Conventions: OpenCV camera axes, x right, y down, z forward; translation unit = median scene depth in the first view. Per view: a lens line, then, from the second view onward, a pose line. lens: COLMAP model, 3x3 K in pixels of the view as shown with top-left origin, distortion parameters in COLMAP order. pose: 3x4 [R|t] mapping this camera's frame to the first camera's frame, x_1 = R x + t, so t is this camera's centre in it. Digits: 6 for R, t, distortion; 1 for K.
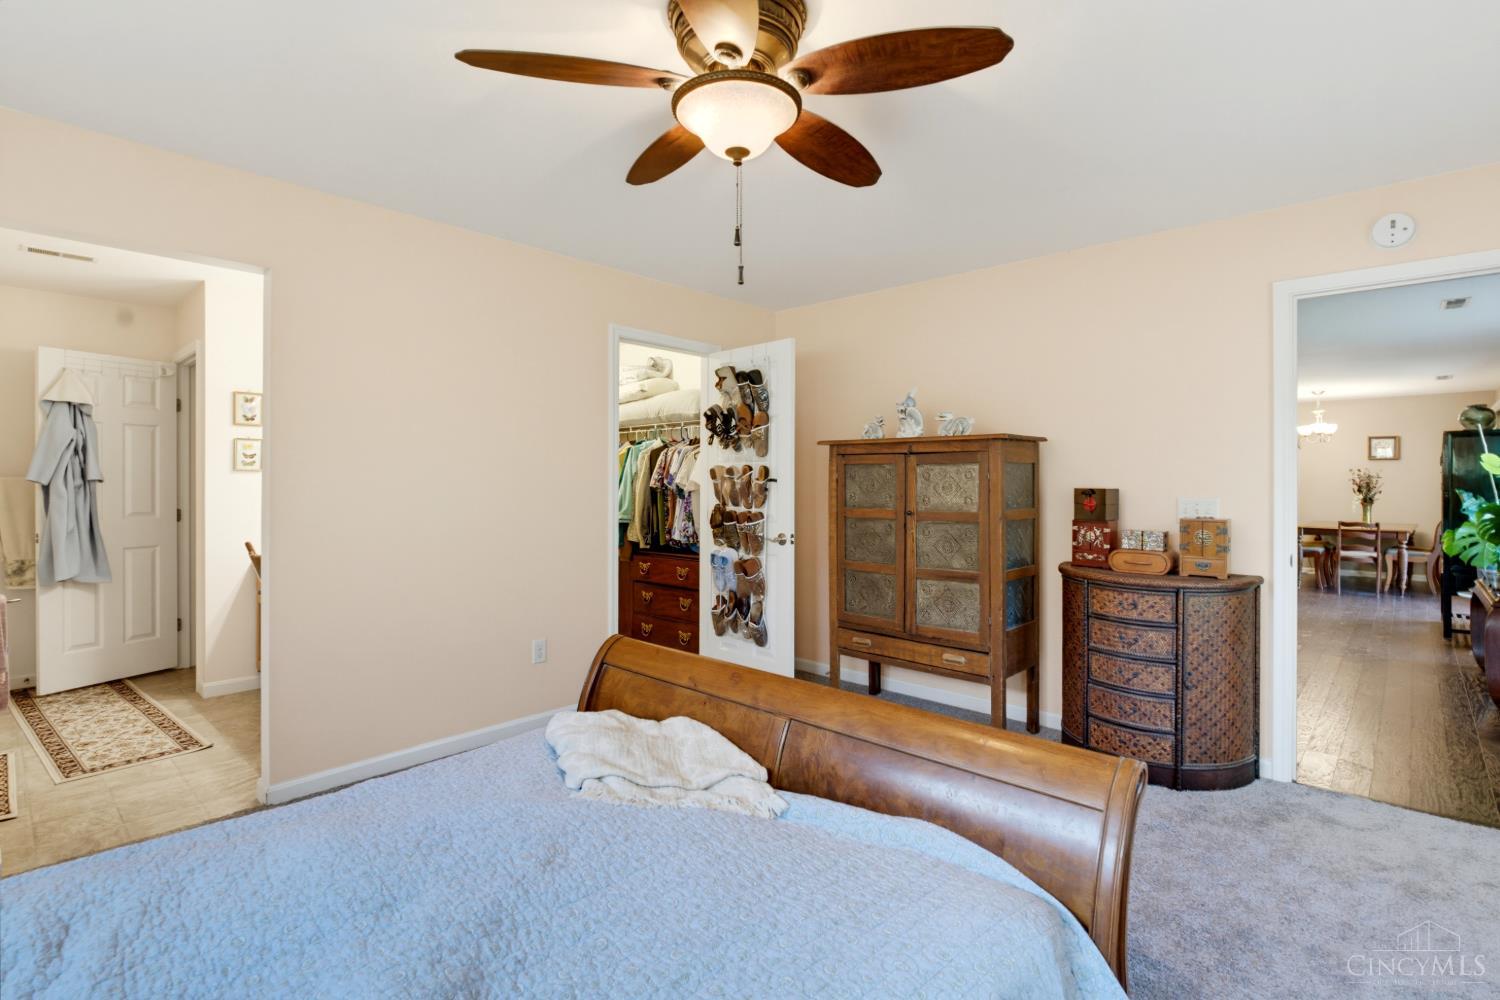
lens RADIAL K [[709.0, 0, 757.6], [0, 709.0, 481.6], [0, 0, 1]] dist [-0.011274, 0.004703]
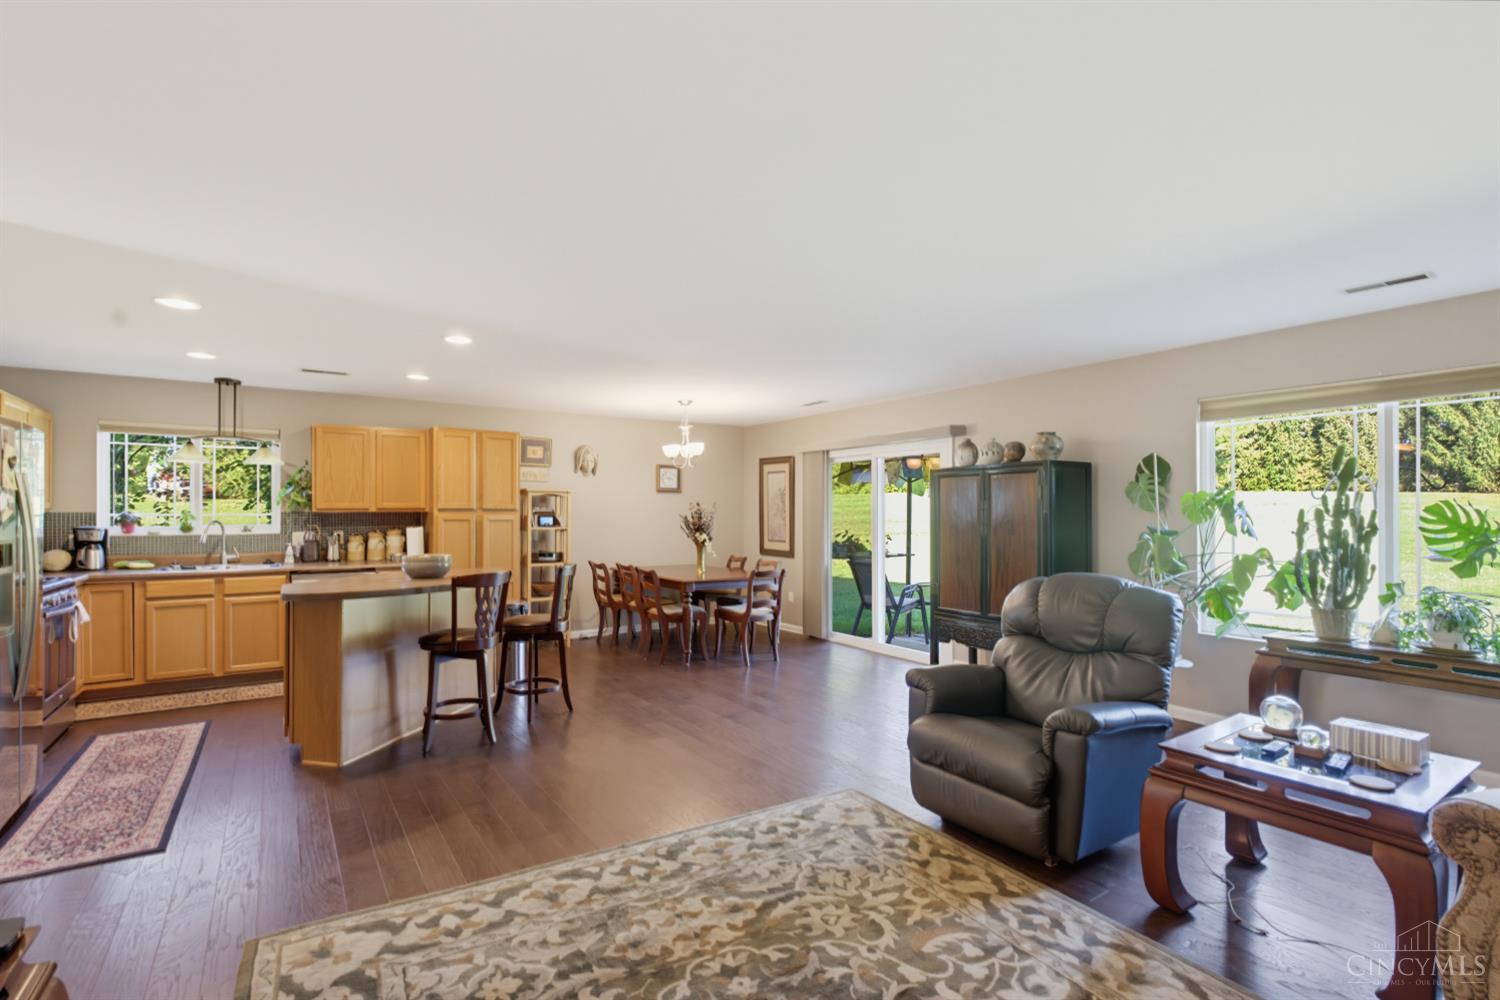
lens RADIAL K [[709.0, 0, 753.8], [0, 709.0, 504.4], [0, 0, 1]] dist [-0.011274, 0.004703]
pose [[0.214981, 0.010365, 0.976563, 0.154278], [-0.000842, 0.999945, -0.010428, -0.016547], [-0.976618, 0.001420, 0.214978, 1.749780]]
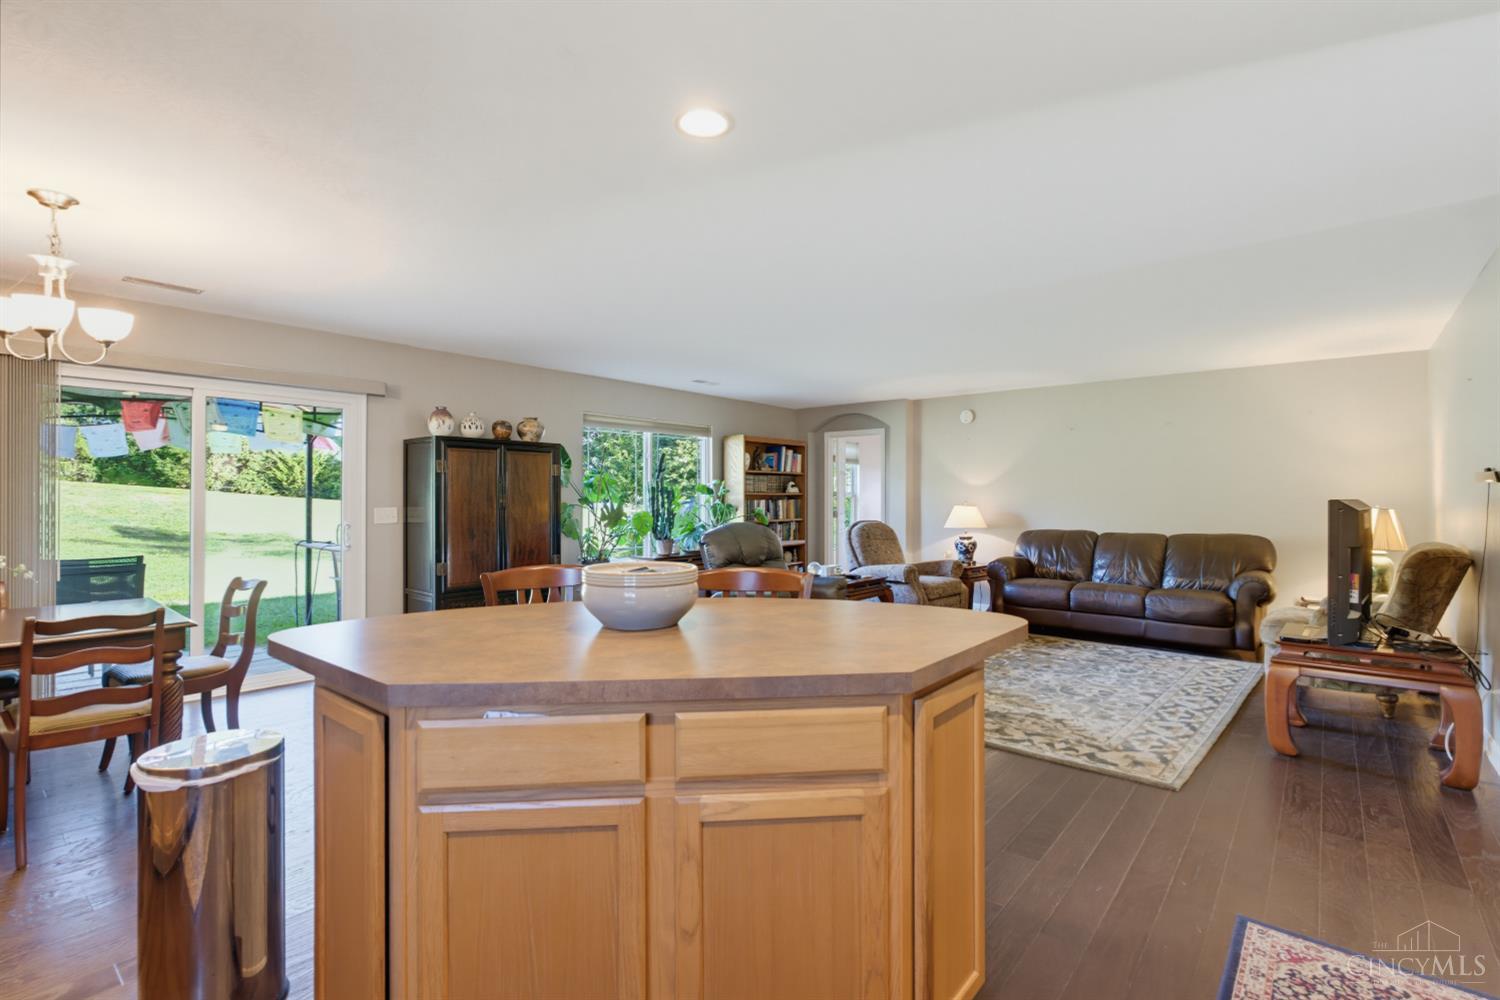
lens RADIAL K [[709.0, 0, 757.1], [0, 709.0, 490.2], [0, 0, 1]] dist [-0.011274, 0.004703]
pose [[-0.997115, -0.004734, -0.075757, 1.163167], [-0.003666, 0.999892, -0.014236, 0.010821], [0.075816, -0.013918, -0.997025, 3.039278]]
